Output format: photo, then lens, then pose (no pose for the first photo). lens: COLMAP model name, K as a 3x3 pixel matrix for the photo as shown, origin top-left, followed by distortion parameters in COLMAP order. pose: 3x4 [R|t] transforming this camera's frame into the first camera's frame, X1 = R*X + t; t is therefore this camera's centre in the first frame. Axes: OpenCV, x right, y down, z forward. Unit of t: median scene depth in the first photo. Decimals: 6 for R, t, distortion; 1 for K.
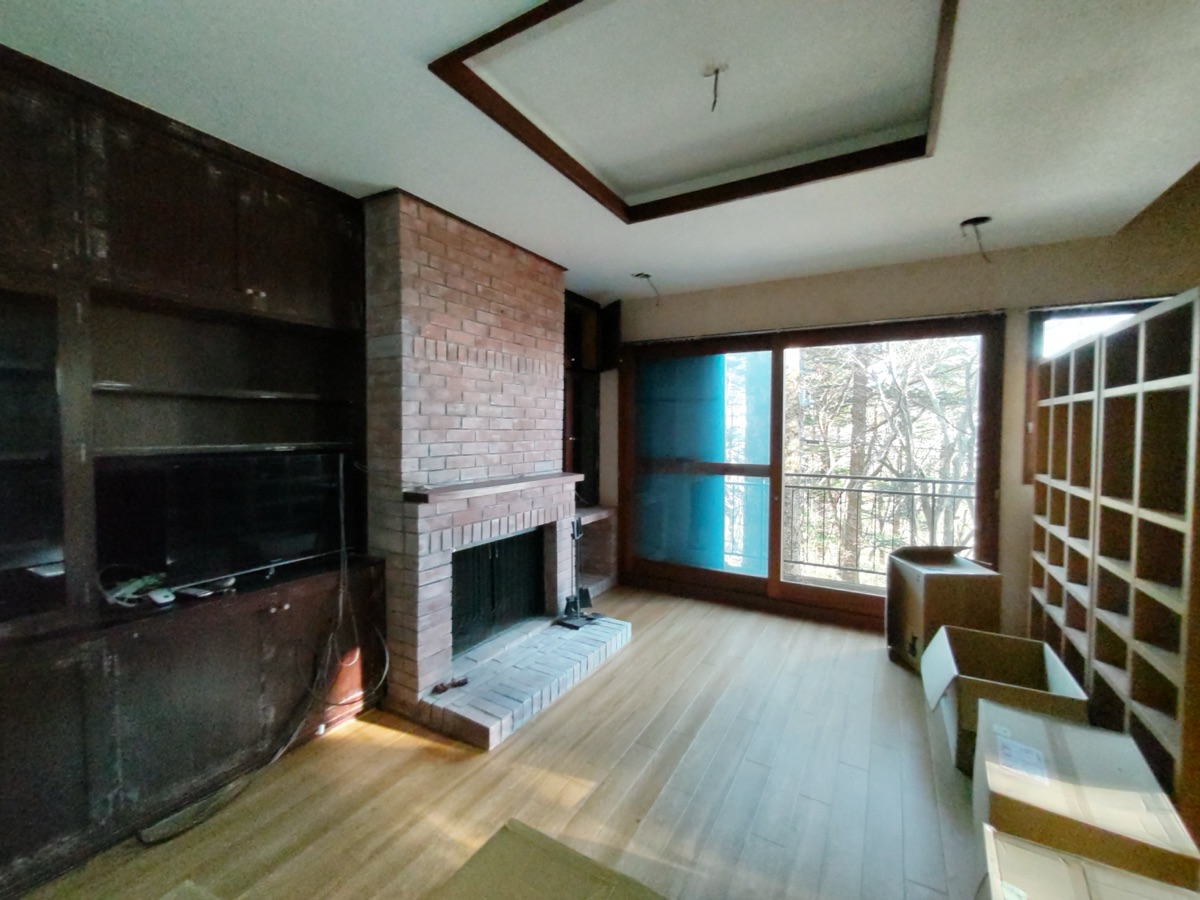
lens RADIAL K [[511.0, 0, 601.8], [0, 511.0, 451.5], [0, 0, 1]] dist [-0.000327, -0.000198]
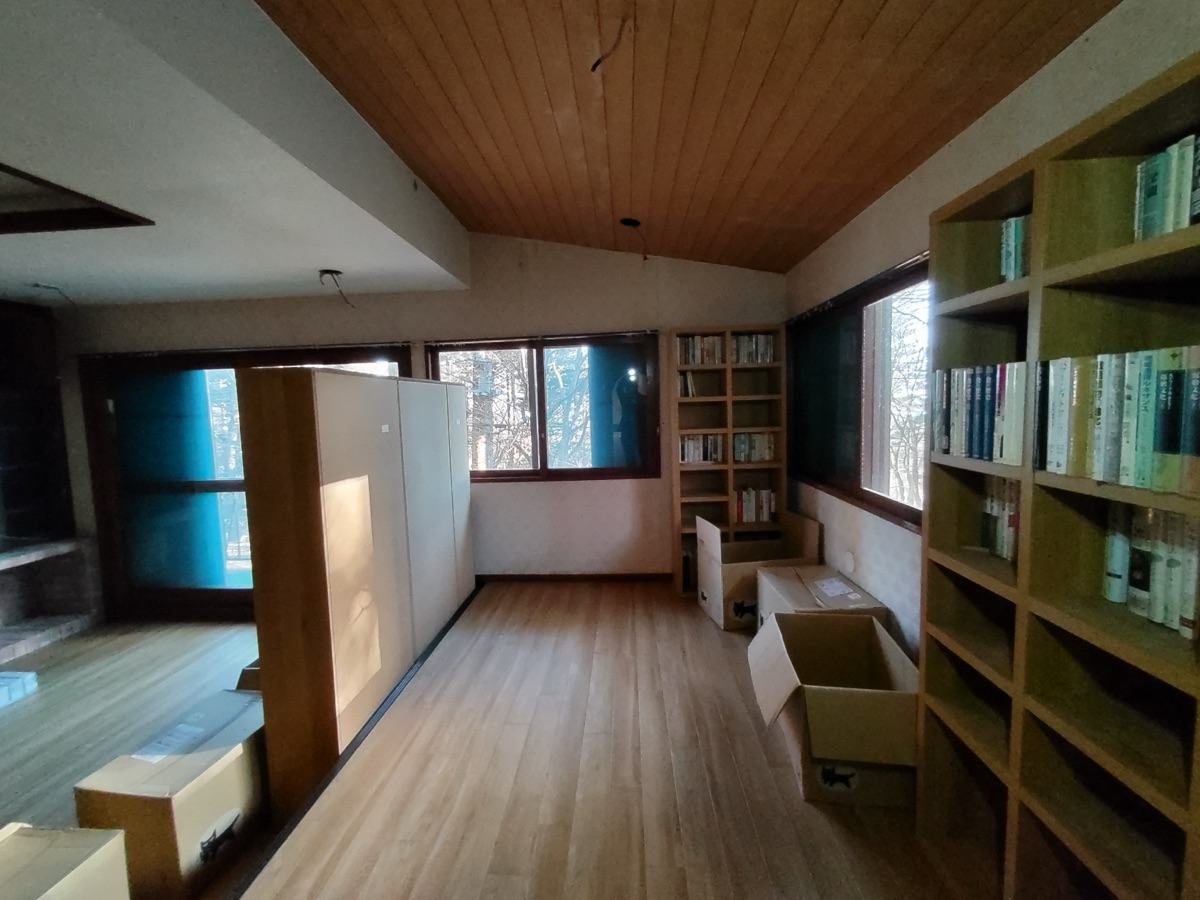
lens RADIAL K [[511.0, 0, 597.1], [0, 511.0, 453.0], [0, 0, 1]] dist [-0.000327, -0.000198]
pose [[0.900986, -0.065036, 0.428946, 0.688027], [0.049645, 0.997661, 0.046984, -0.056002], [-0.430999, -0.021037, 0.902107, -0.291316]]
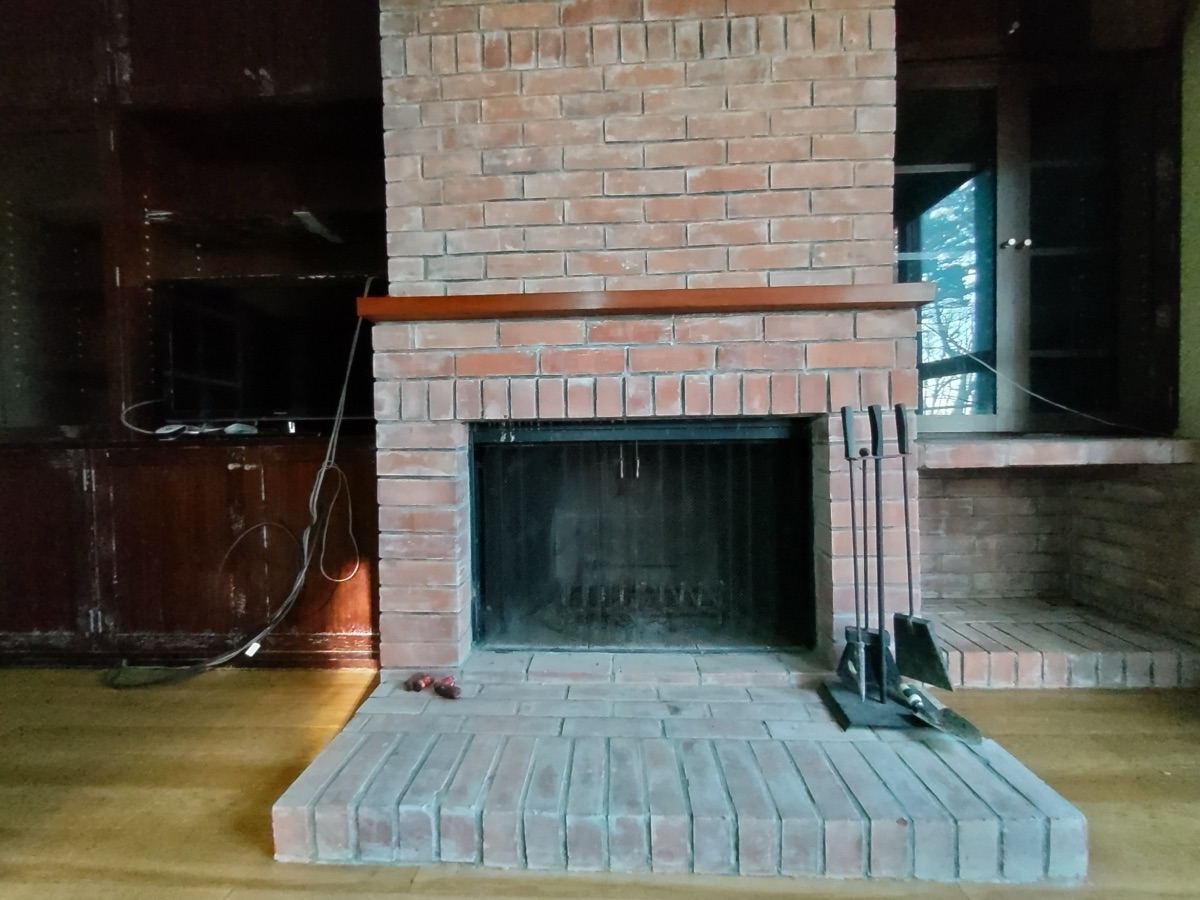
lens RADIAL K [[511.0, 0, 596.5], [0, 511.0, 447.7], [0, 0, 1]] dist [-0.000327, -0.000198]
pose [[0.448746, 0.008361, -0.893620, 0.196433], [-0.015756, 0.999875, 0.001443, 0.185869], [0.893520, 0.013432, 0.448822, 0.780798]]
